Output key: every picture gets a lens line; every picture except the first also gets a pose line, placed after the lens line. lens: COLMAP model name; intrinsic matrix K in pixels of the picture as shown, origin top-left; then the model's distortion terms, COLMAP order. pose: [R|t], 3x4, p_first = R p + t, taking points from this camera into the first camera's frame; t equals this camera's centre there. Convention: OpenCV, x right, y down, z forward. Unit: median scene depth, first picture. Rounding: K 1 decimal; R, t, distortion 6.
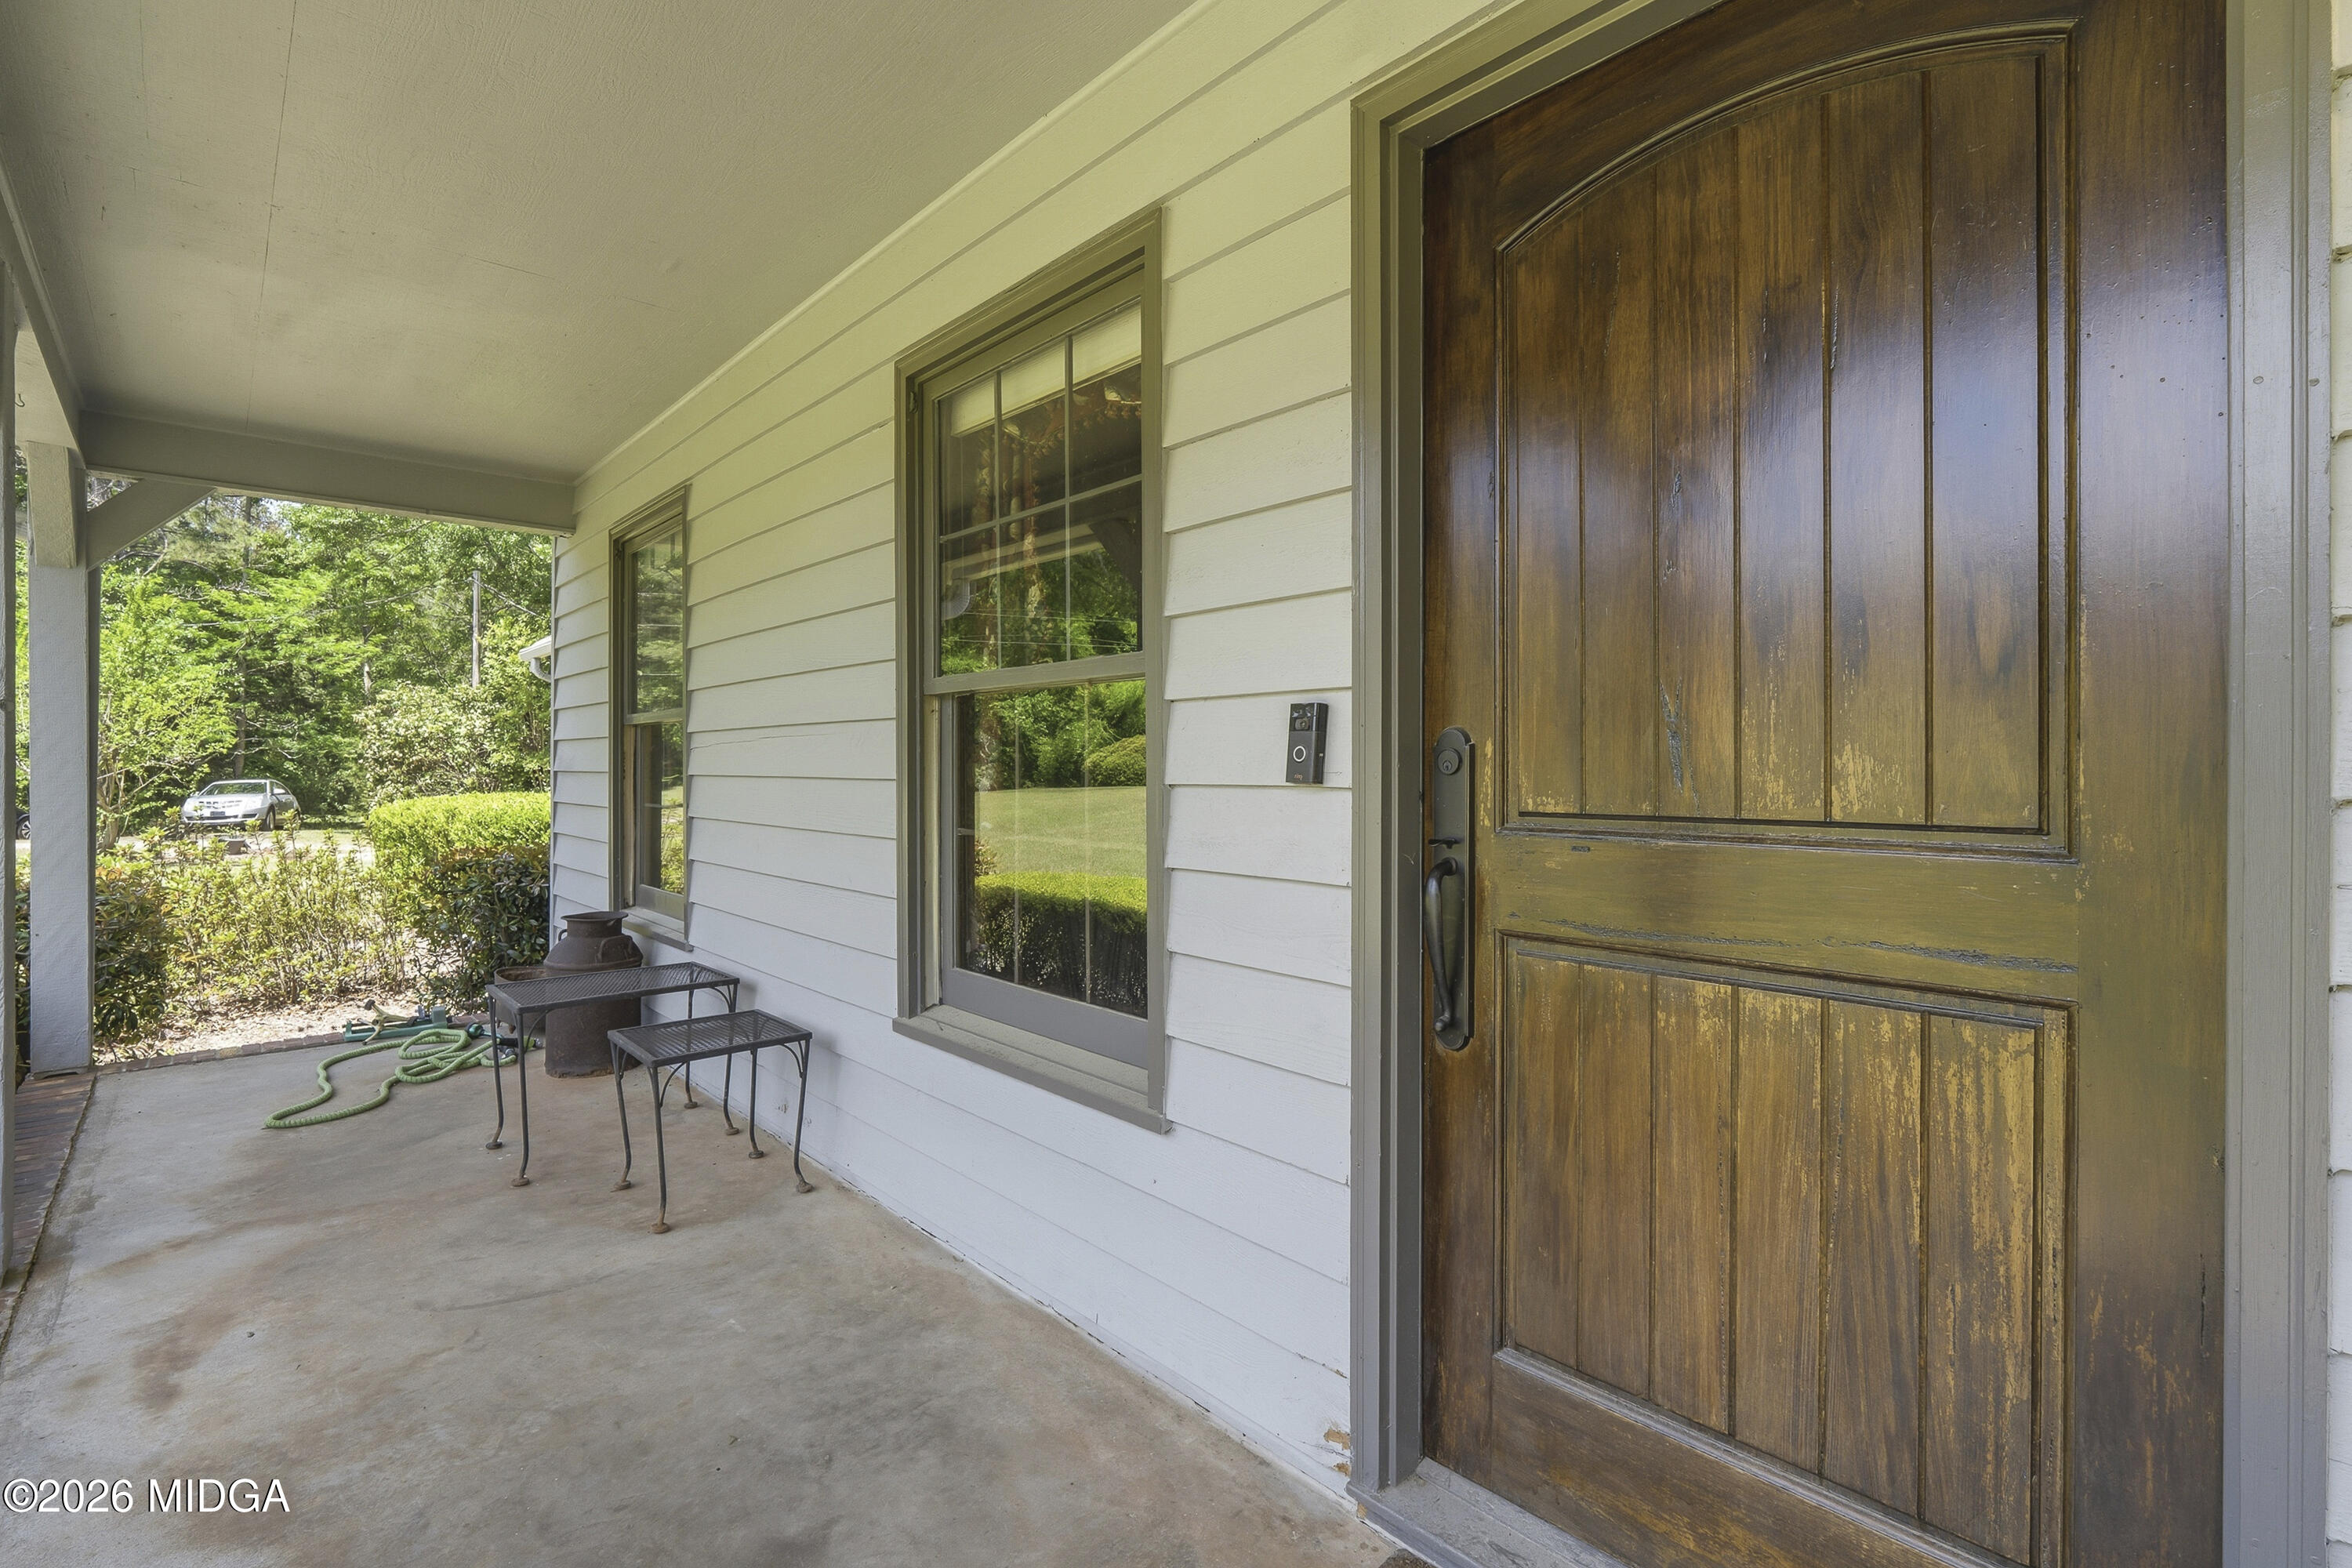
lens RADIAL K [[1074.1, 0, 1169.9], [0, 1074.1, 768.0], [0, 0, 1]] dist [-0.010723, 0.001565]
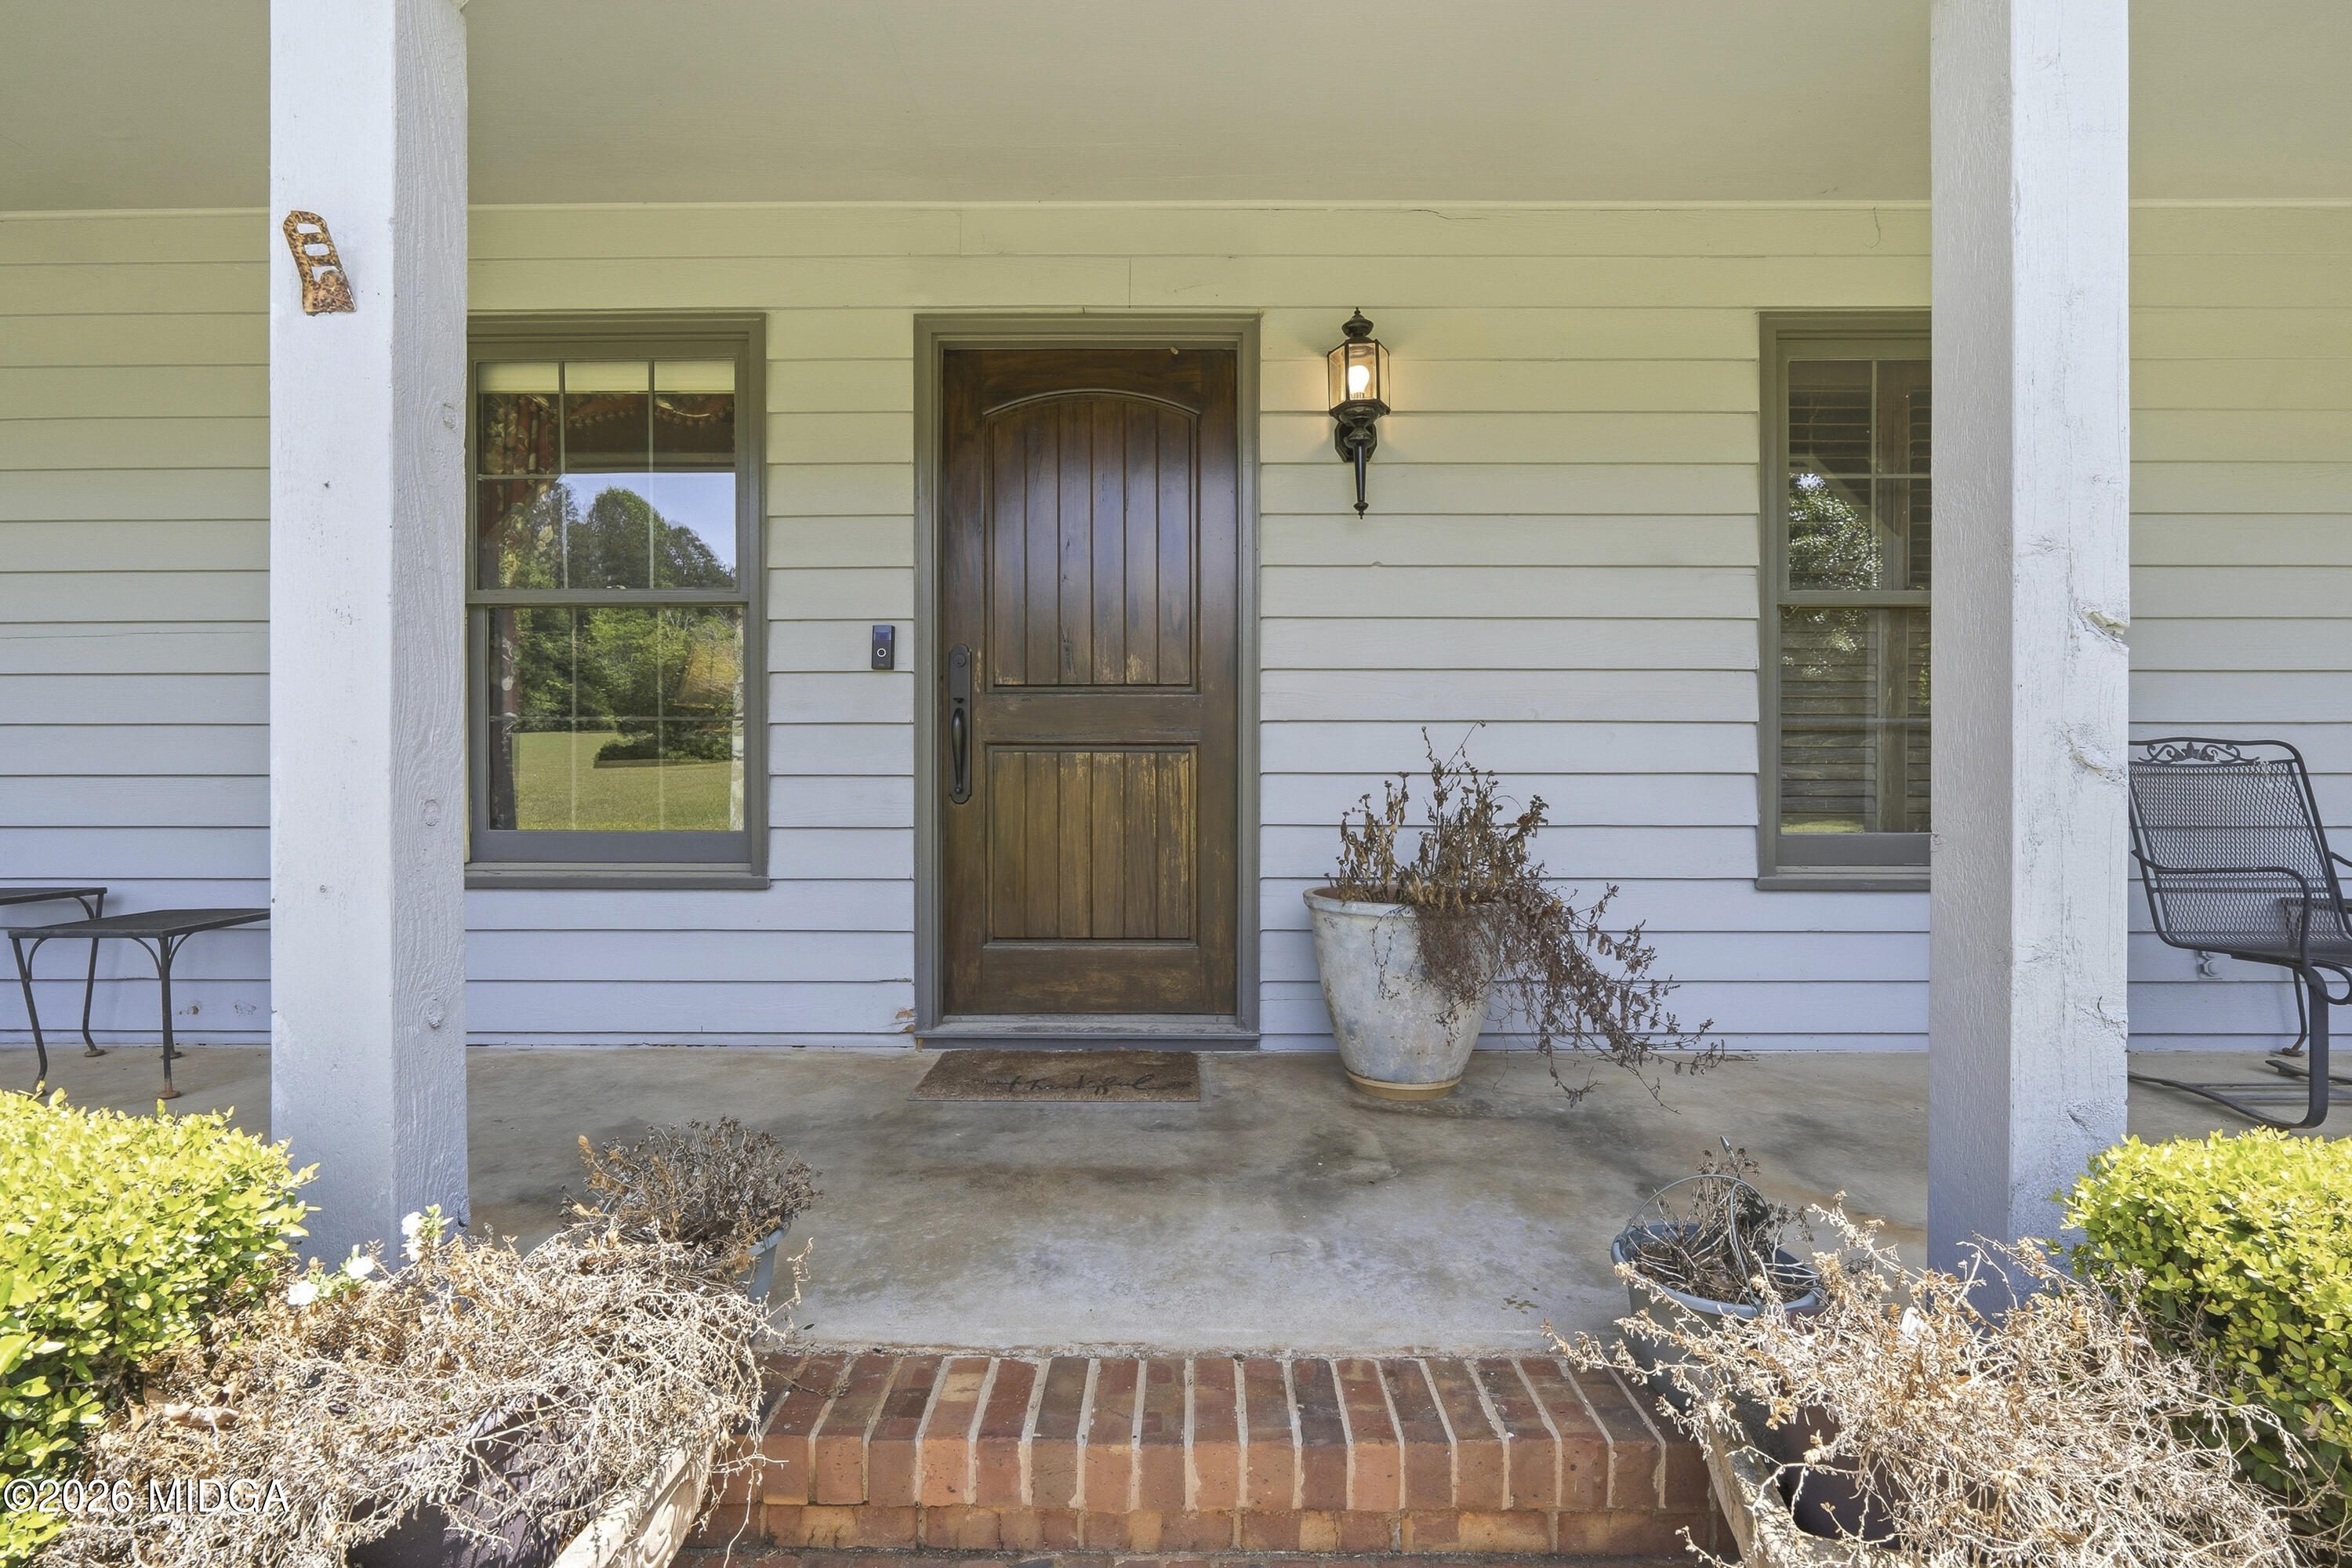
lens RADIAL K [[1074.1, 0, 1169.9], [0, 1074.1, 768.0], [0, 0, 1]] dist [-0.010723, 0.001565]
pose [[0.679842, -0.001125, 0.733358, -0.936064], [0.002288, 0.999997, -0.000587, 0.195989], [-0.733355, 0.002077, 0.679842, -0.651591]]
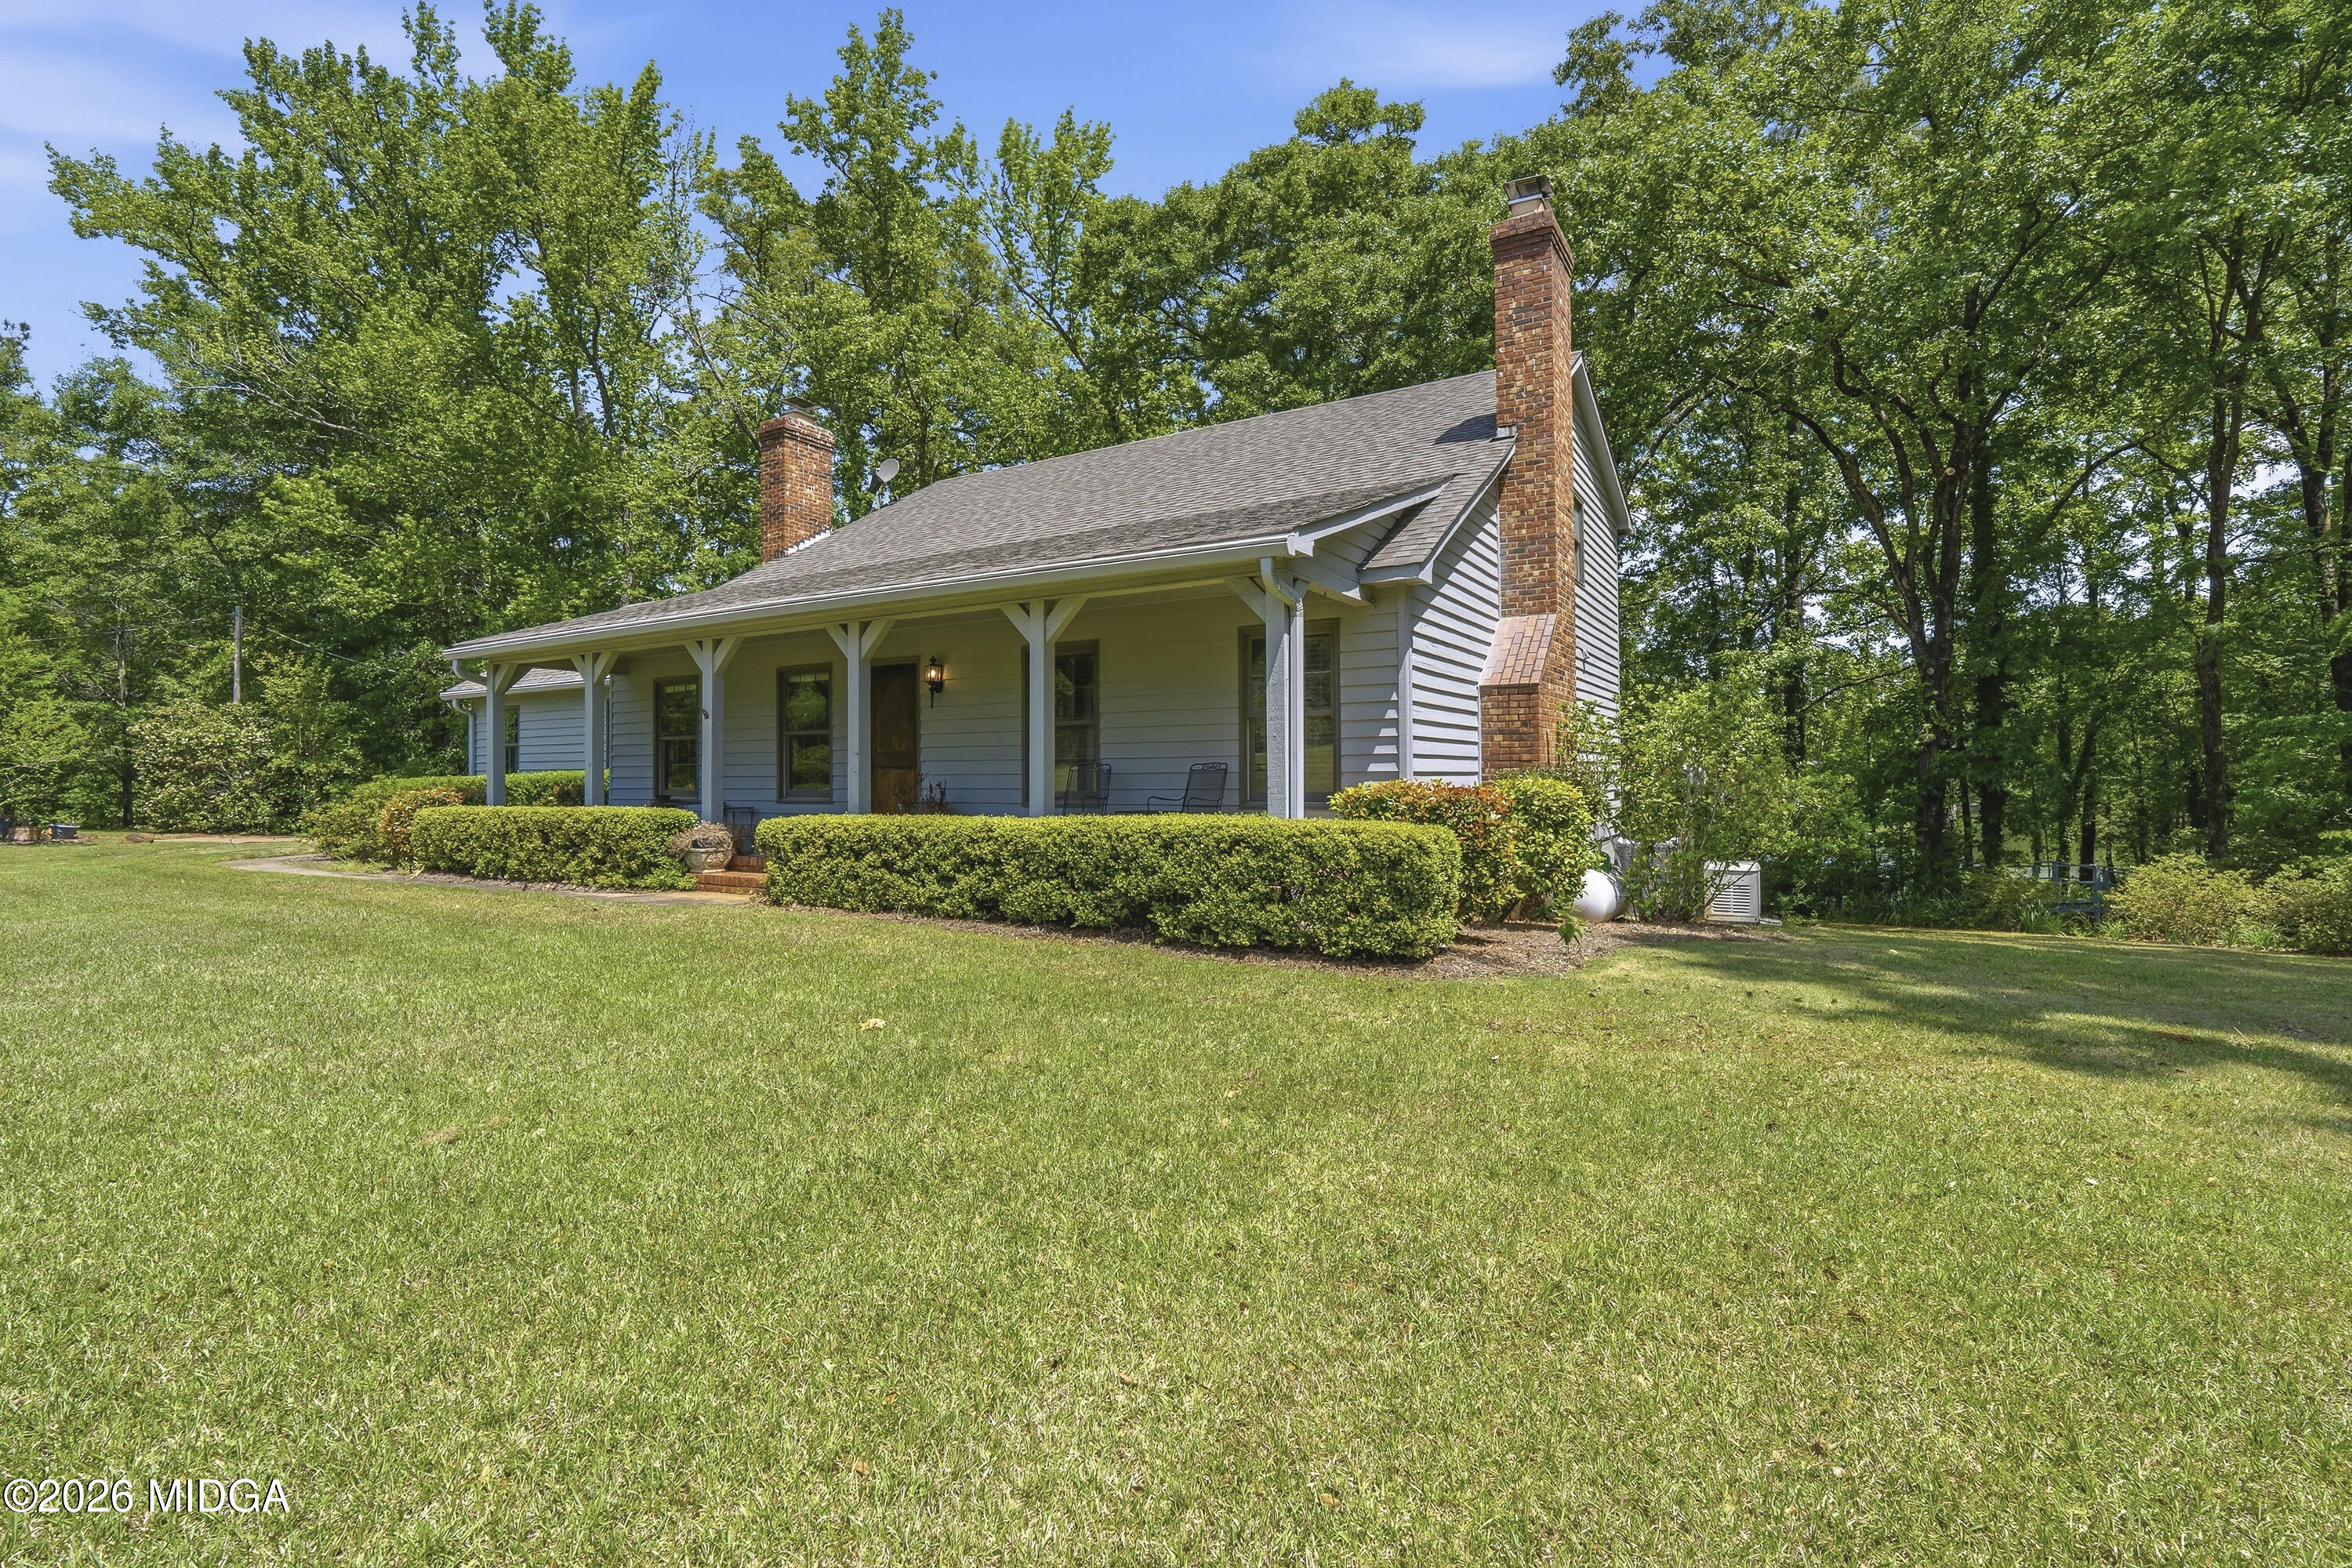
lens RADIAL K [[1074.1, 0, 1169.9], [0, 1074.1, 768.0], [0, 0, 1]] dist [-0.010723, 0.001565]
pose [[0.959793, 0.000249, 0.280710, 0.169523], [0.003786, 0.999897, -0.013832, 0.260645], [-0.280684, 0.014338, 0.959693, -7.132211]]
